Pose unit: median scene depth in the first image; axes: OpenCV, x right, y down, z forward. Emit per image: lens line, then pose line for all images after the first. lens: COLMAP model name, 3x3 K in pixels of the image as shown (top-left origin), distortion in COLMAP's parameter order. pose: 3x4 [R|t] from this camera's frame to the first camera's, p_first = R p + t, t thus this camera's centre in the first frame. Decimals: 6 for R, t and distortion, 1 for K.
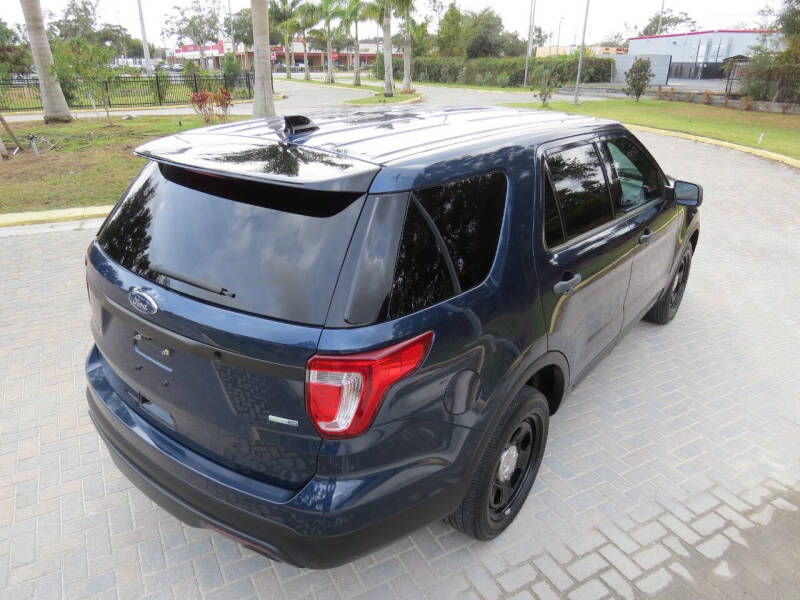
lens RADIAL K [[567.0, 0, 394.9], [0, 567.0, 303.3], [0, 0, 1]] dist [-0.013489, -0.000603]
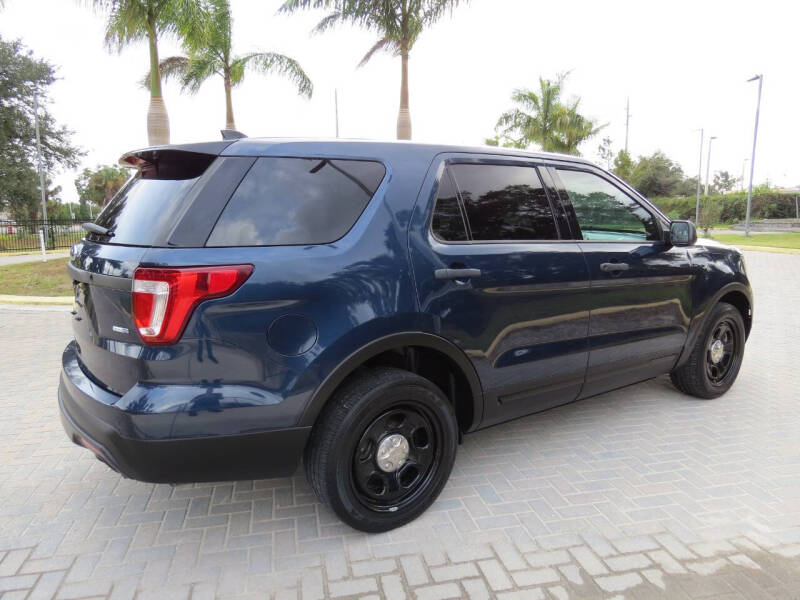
lens RADIAL K [[567.0, 0, 394.9], [0, 567.0, 303.3], [0, 0, 1]] dist [-0.013489, -0.000603]
pose [[0.956617, 0.028586, -0.289943, 0.447241], [-0.096799, 0.969827, -0.223755, 0.233500], [0.274799, 0.242114, 0.930519, 0.024662]]
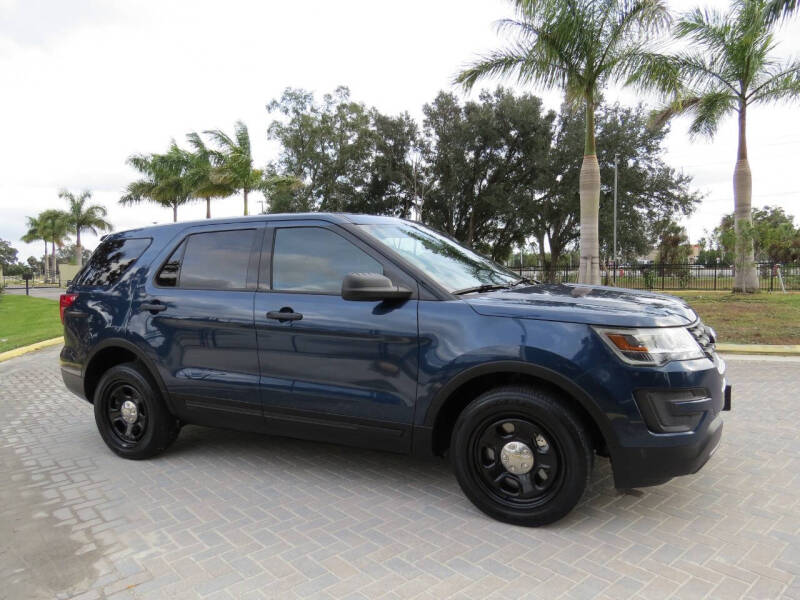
lens RADIAL K [[567.0, 0, 394.9], [0, 567.0, 303.3], [0, 0, 1]] dist [-0.013489, -0.000603]
pose [[0.209287, 0.047195, -0.976715, 1.807536], [-0.354518, 0.934542, -0.030807, -0.218977], [0.911326, 0.352710, 0.212319, 1.160238]]
